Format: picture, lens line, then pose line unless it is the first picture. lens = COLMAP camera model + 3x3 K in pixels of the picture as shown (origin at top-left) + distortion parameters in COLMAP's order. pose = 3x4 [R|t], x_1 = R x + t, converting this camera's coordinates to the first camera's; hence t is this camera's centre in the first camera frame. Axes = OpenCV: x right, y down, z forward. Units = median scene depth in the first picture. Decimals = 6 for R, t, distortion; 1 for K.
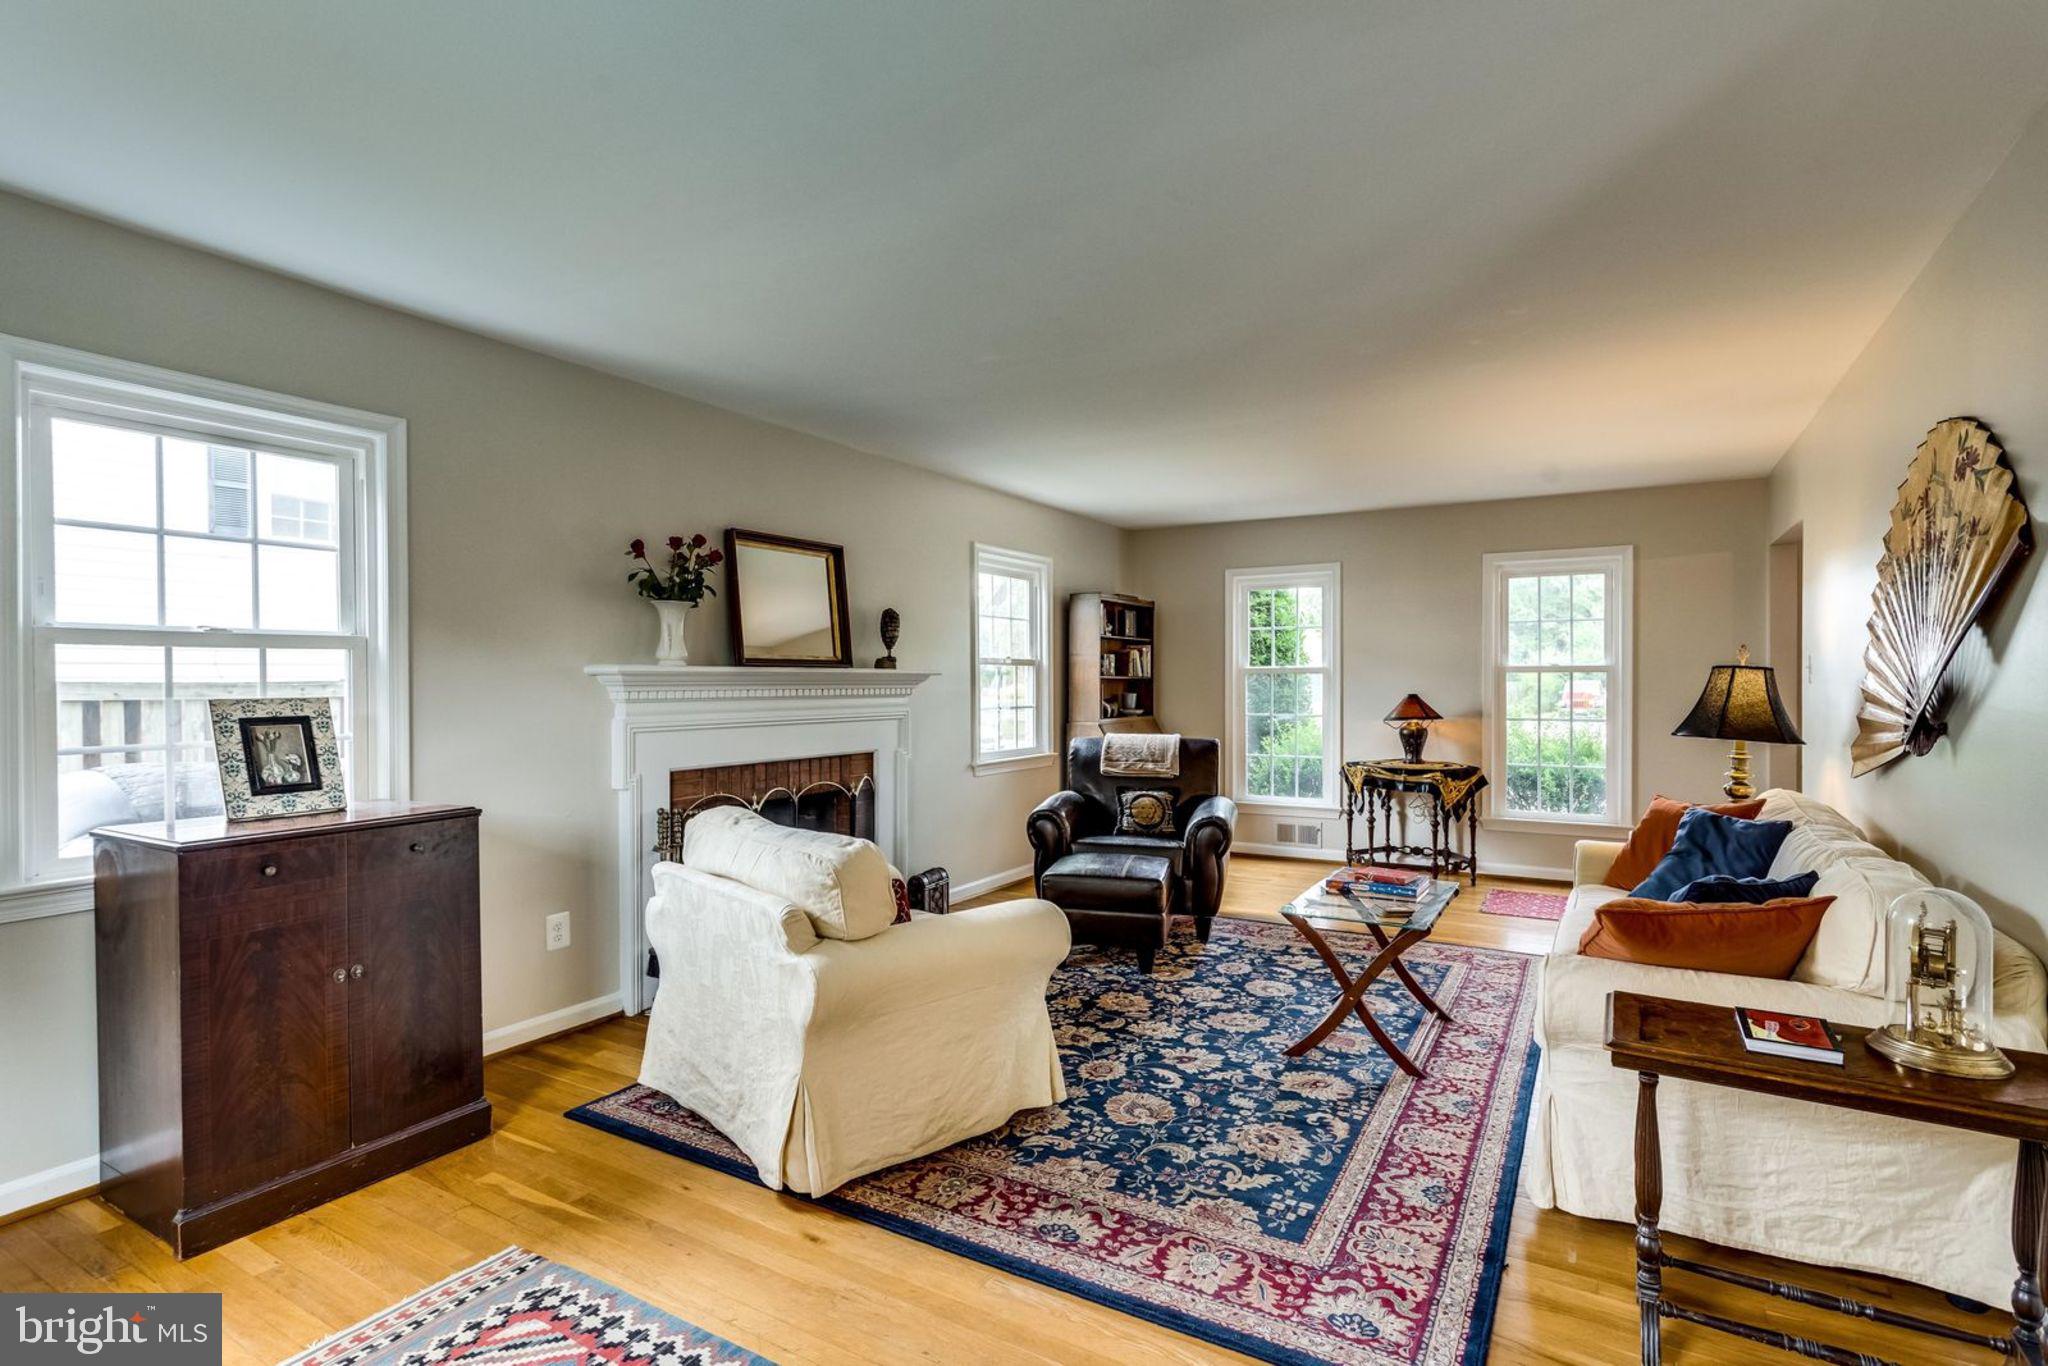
lens RADIAL K [[993.9, 0, 1027.3], [0, 993.9, 687.0], [0, 0, 1]] dist [-0.001594, 0.000392]
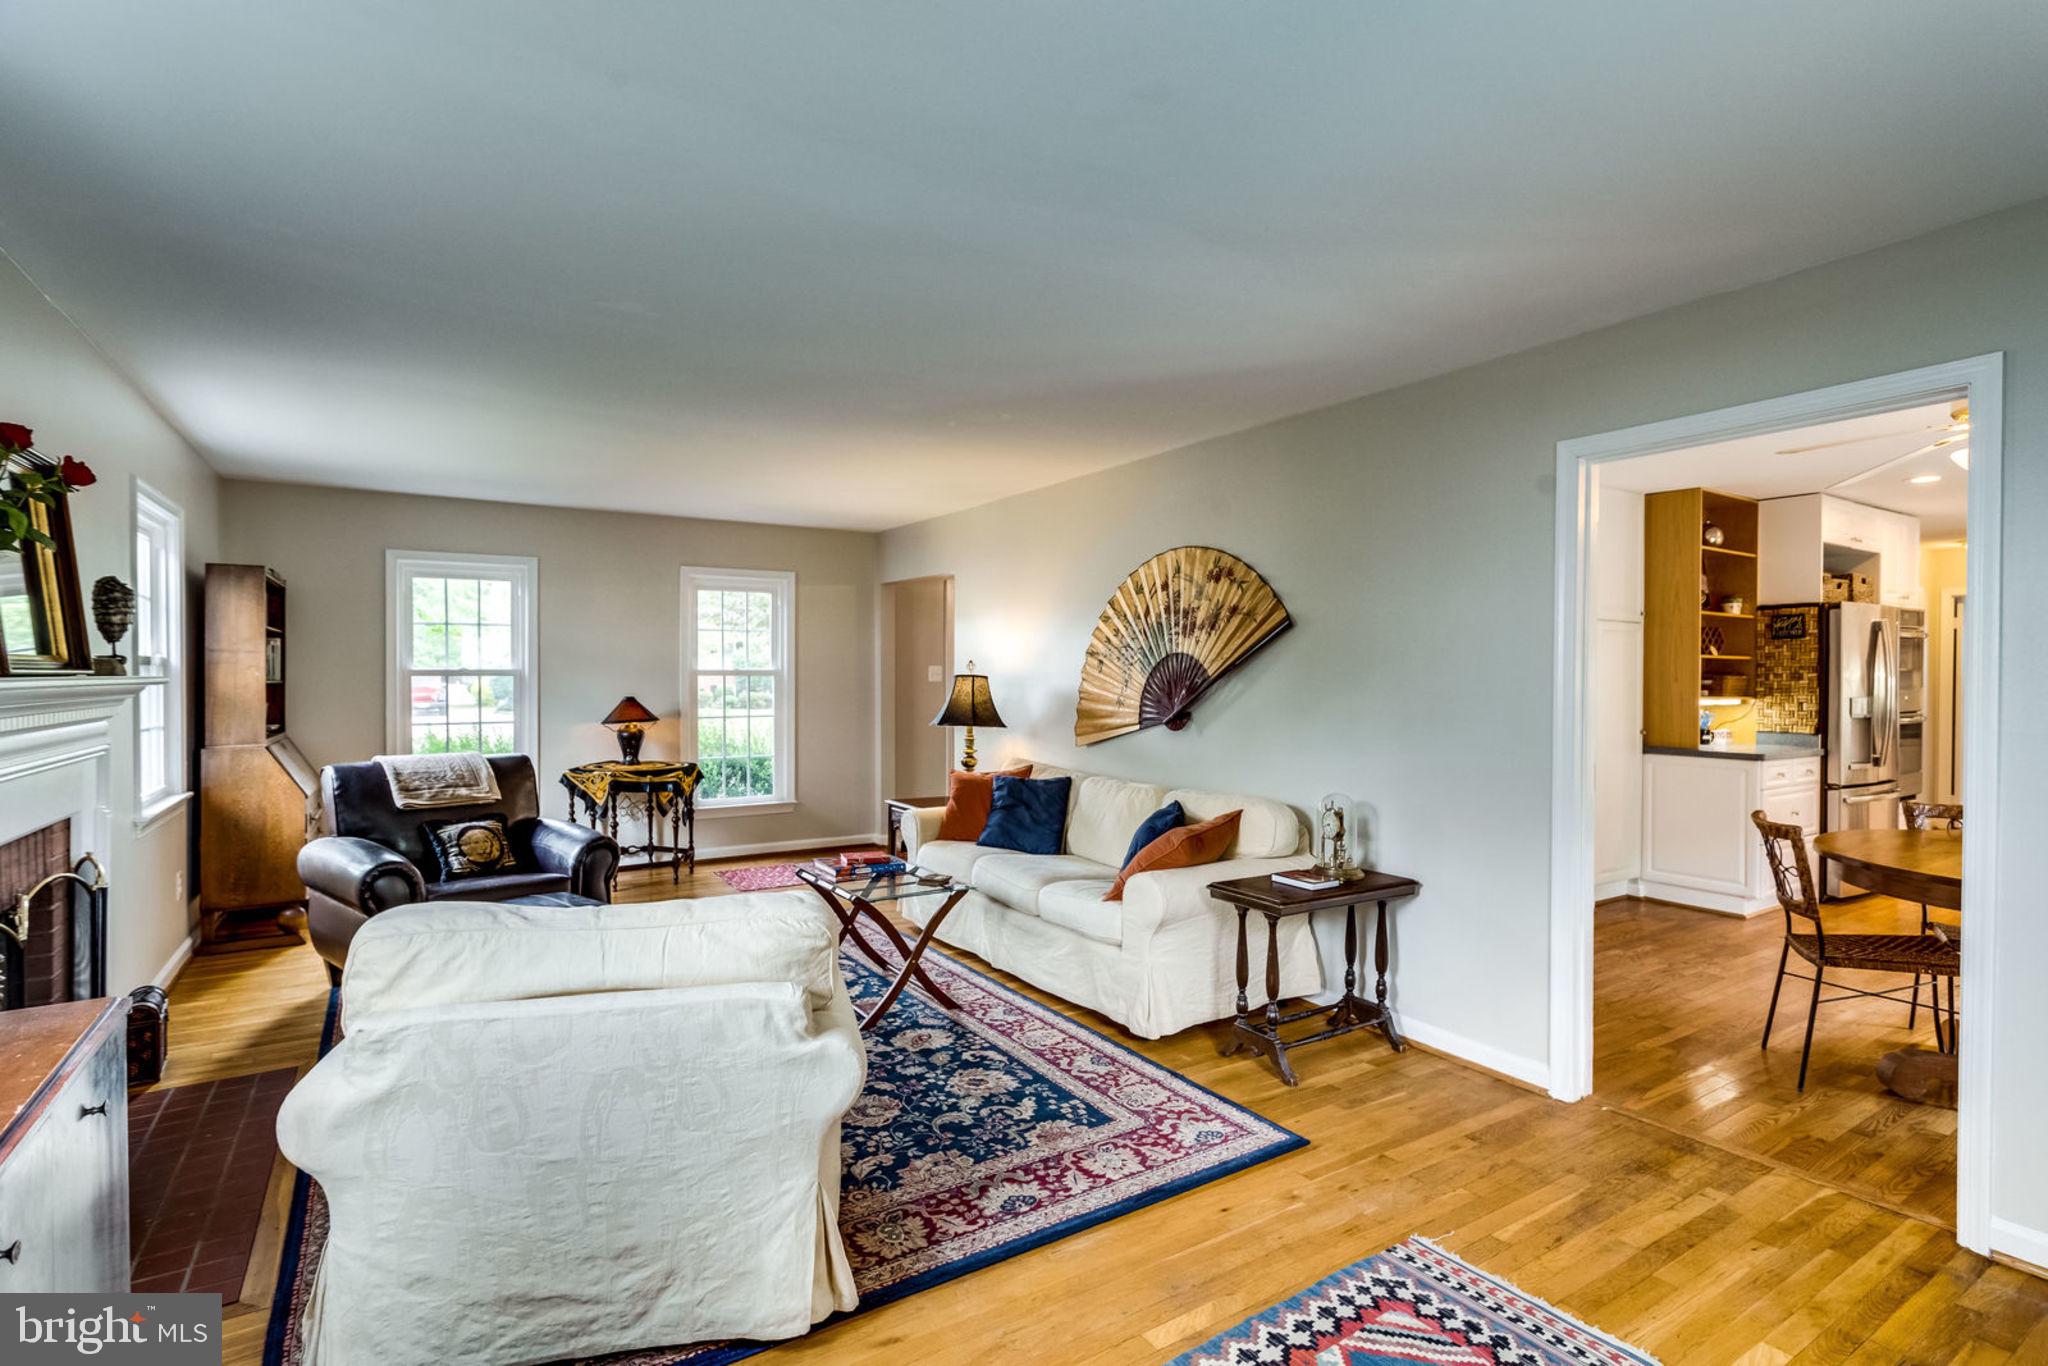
lens RADIAL K [[993.9, 0, 1027.3], [0, 993.9, 687.0], [0, 0, 1]] dist [-0.001594, 0.000392]
pose [[0.448996, -0.010525, 0.893472, -0.721031], [0.003783, 0.999944, 0.009878, -0.024783], [-0.893526, -0.001055, 0.449010, 0.382179]]
